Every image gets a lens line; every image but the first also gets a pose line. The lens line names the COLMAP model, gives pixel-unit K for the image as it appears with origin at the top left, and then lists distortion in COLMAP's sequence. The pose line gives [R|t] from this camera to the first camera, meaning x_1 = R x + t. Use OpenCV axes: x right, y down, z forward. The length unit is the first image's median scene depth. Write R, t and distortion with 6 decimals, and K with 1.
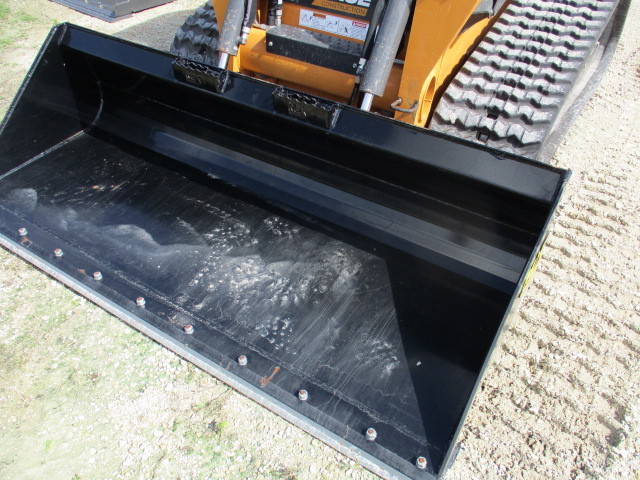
lens RADIAL K [[547.5, 0, 320.0], [0, 547.5, 240.0], [0, 0, 1]] dist [-0.034395, 0.002210]
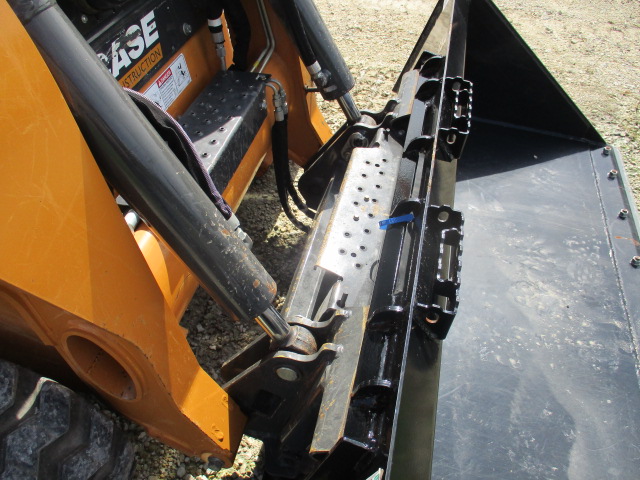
lens RADIAL K [[546.1, 0, 320.0], [0, 546.1, 240.0], [0, 0, 1]] dist [-0.052540, 0.015116]
pose [[-0.347642, -0.657945, 0.668022, -0.468637], [0.575494, 0.412745, 0.706008, -0.666939], [-0.740237, 0.629881, 0.235156, 0.969848]]
